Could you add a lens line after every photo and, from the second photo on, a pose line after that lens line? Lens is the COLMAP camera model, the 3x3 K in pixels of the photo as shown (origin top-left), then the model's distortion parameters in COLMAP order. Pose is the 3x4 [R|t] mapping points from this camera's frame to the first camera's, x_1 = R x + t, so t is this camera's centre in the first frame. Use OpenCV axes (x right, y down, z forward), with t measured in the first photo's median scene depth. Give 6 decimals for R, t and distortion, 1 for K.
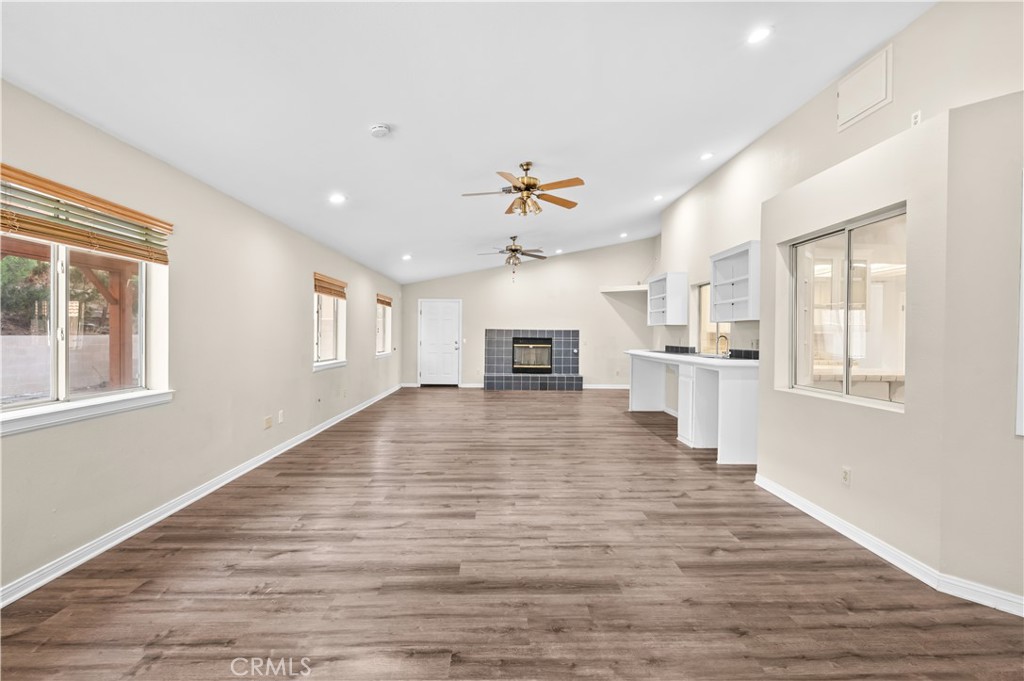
lens RADIAL K [[438.4, 0, 510.4], [0, 438.4, 337.2], [0, 0, 1]] dist [-0.000180, -0.000801]
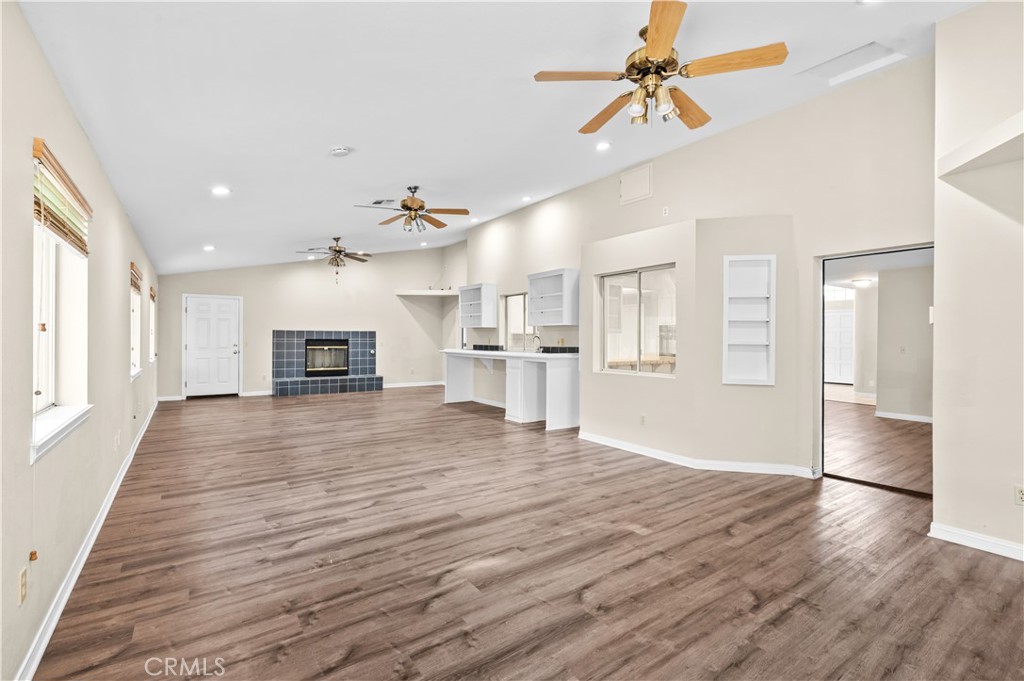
lens RADIAL K [[438.4, 0, 513.5], [0, 438.4, 338.4], [0, 0, 1]] dist [-0.000180, -0.000801]
pose [[0.848400, -0.008342, 0.529289, -0.391049], [0.007512, 0.999965, 0.003719, -0.003763], [-0.529302, 0.000821, 0.848433, -0.118517]]
